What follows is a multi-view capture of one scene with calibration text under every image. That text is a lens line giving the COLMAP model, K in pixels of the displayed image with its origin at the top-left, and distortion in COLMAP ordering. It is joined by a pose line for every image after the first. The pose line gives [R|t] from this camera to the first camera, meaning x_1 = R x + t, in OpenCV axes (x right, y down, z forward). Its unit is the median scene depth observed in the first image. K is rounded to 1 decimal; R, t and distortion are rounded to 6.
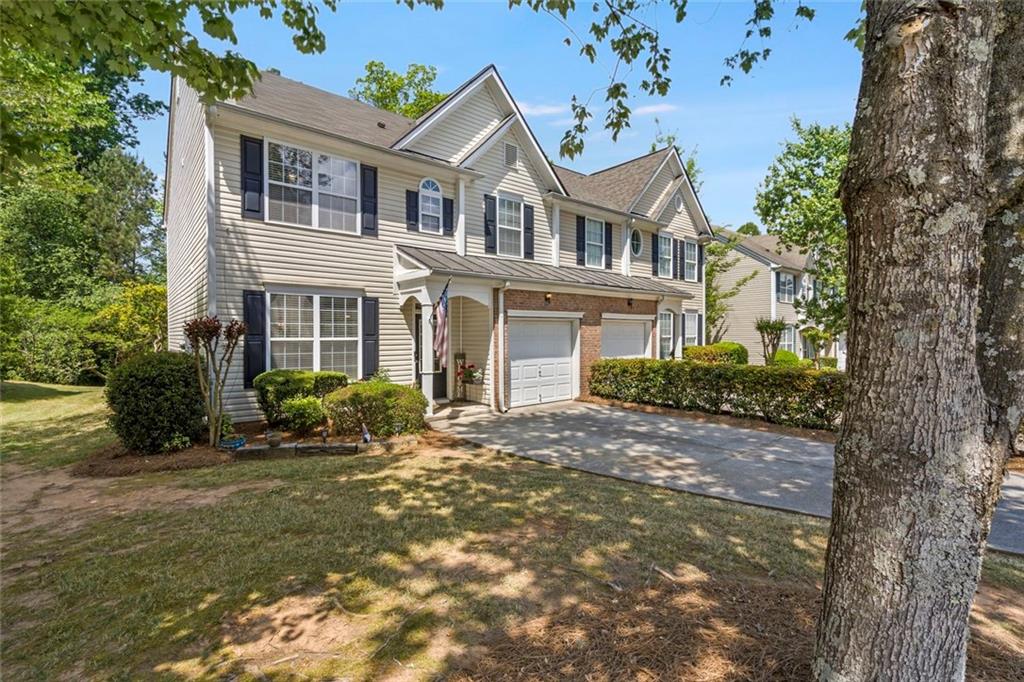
lens RADIAL K [[470.4, 0, 507.3], [0, 470.4, 338.4], [0, 0, 1]] dist [0.001119, 0.000618]
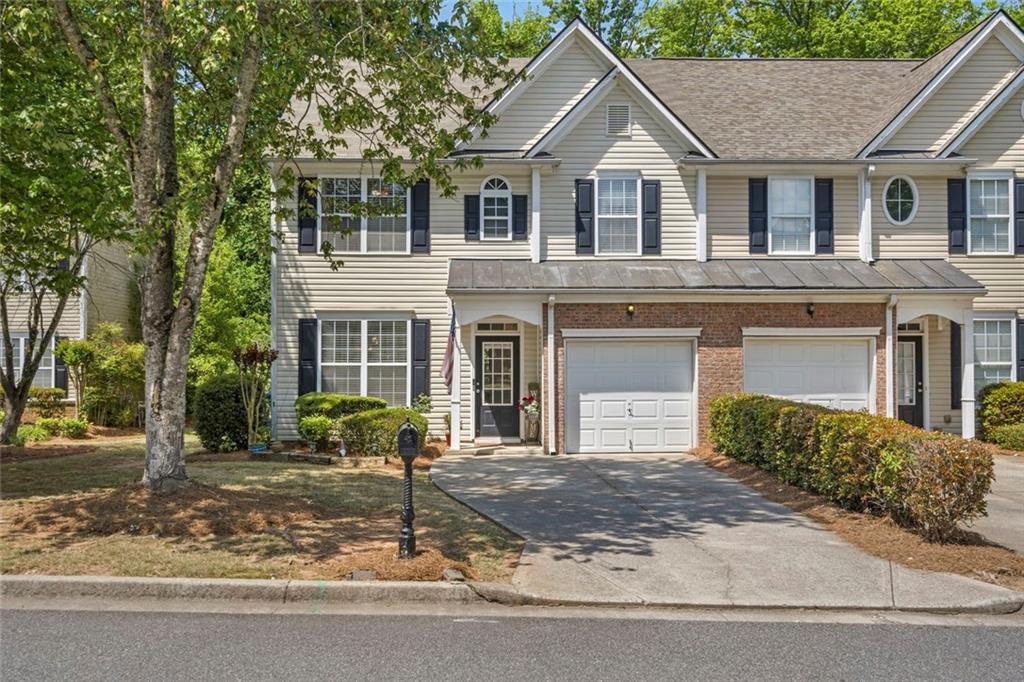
lens RADIAL K [[1080.4, 0, 512.0], [0, 1080.4, 341.0], [0, 0, 1]] dist [0.017233, 0.005952]
pose [[0.773425, -0.010427, -0.633802, 1.063807], [-0.005361, 0.999721, -0.022989, 0.002450], [0.633865, 0.021178, 0.773154, -0.470456]]
